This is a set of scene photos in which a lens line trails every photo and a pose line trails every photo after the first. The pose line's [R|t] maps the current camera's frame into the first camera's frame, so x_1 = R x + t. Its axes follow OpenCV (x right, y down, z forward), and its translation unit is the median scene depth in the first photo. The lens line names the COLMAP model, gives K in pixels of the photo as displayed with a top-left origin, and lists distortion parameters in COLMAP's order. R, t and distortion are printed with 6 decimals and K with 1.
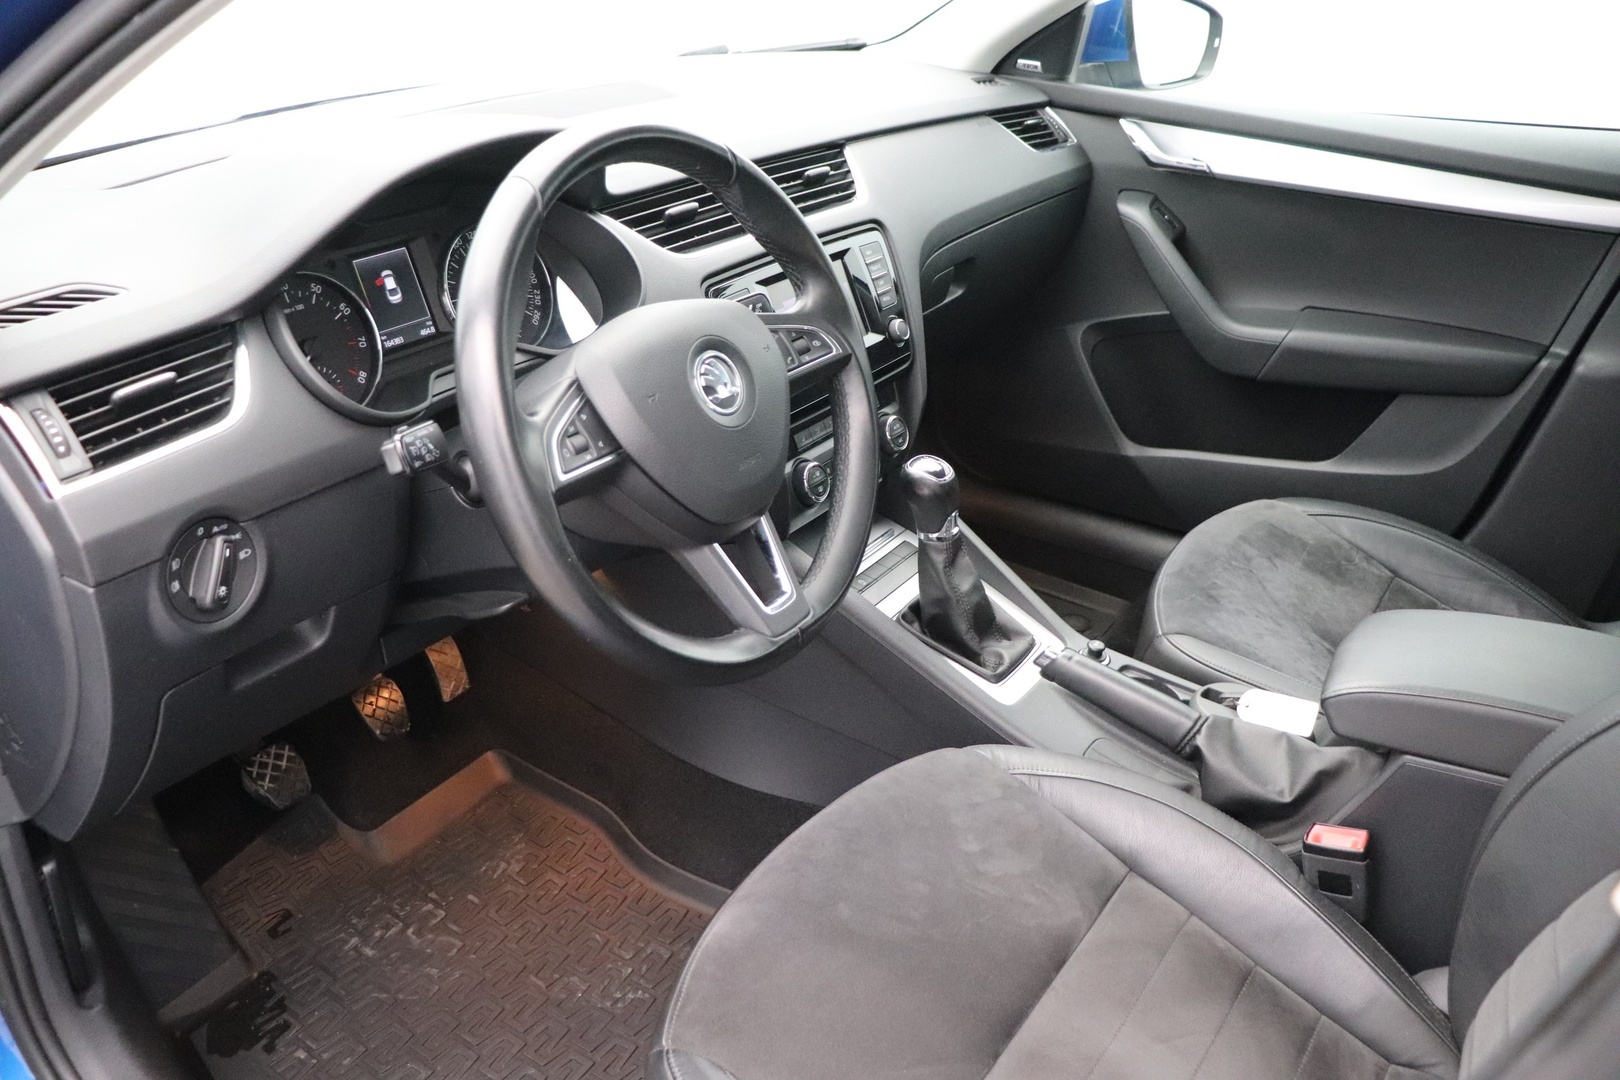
lens RADIAL K [[1333.0, 0, 810.0], [0, 1333.0, 540.0], [0, 0, 1]] dist [-0.208868, 0.219647]
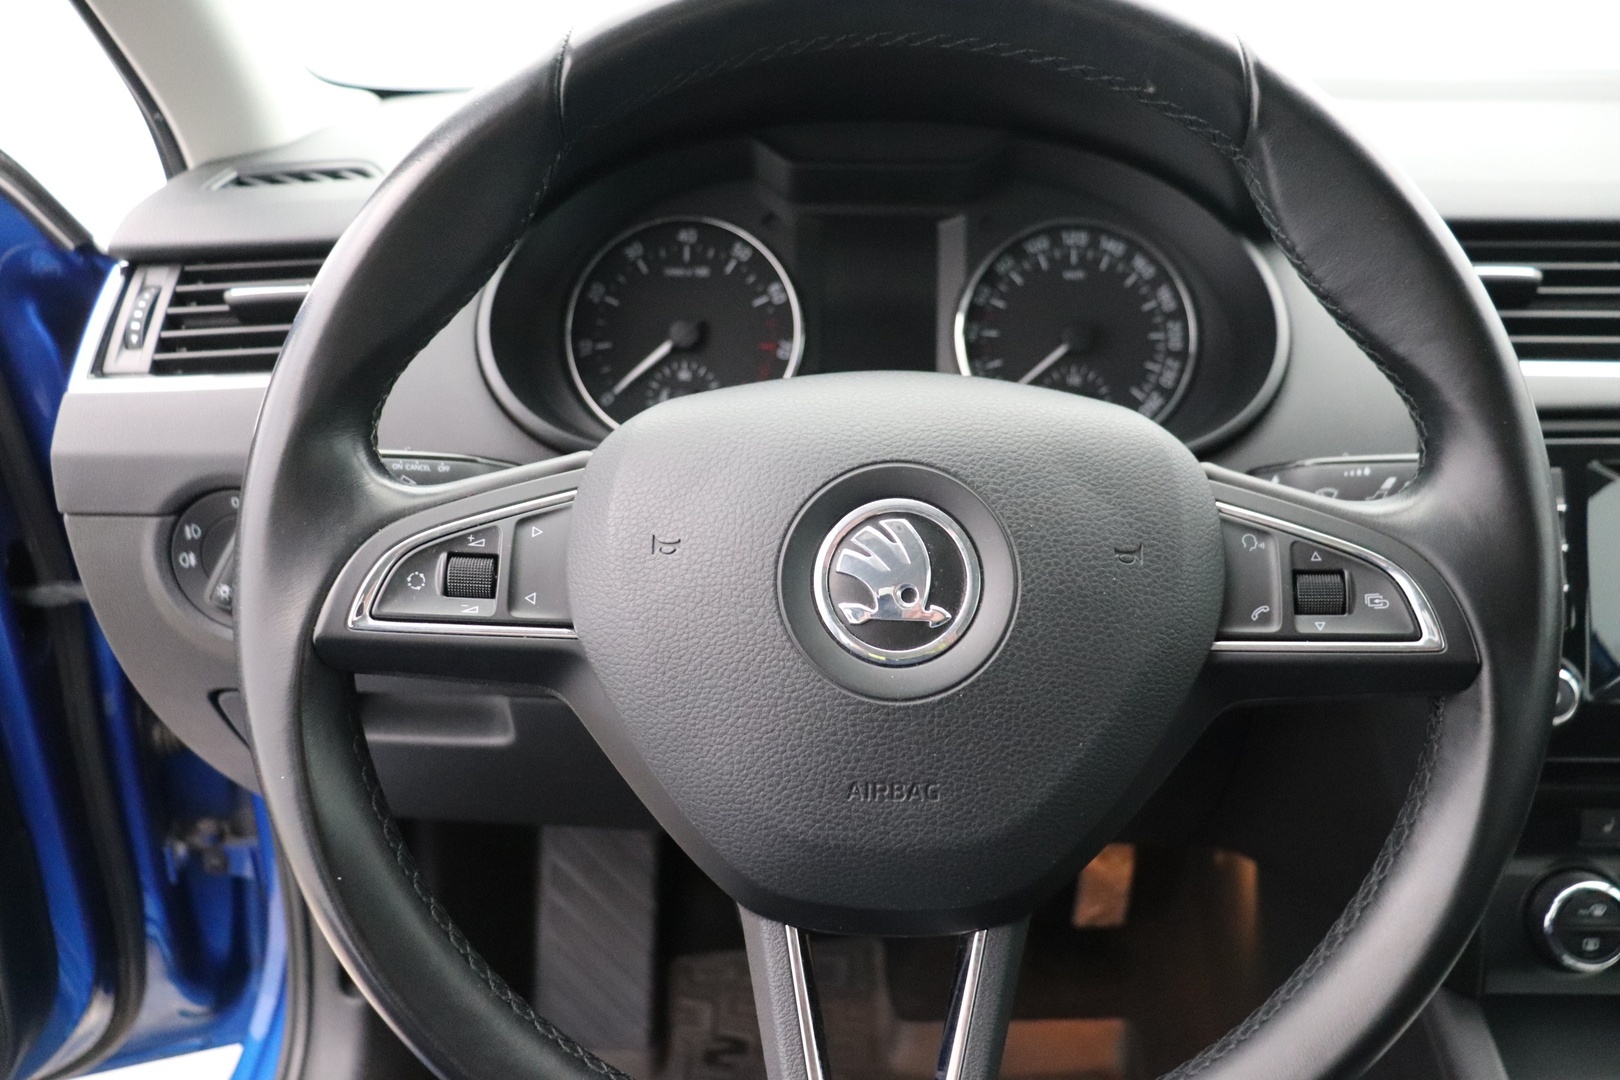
lens RADIAL K [[1333.0, 0, 810.0], [0, 1333.0, 540.0], [0, 0, 1]] dist [-0.208868, 0.219647]
pose [[0.525498, 0.309770, -0.792398, 0.263612], [-0.367215, 0.922724, 0.117190, -0.186487], [0.767467, 0.229397, 0.598641, 0.812408]]
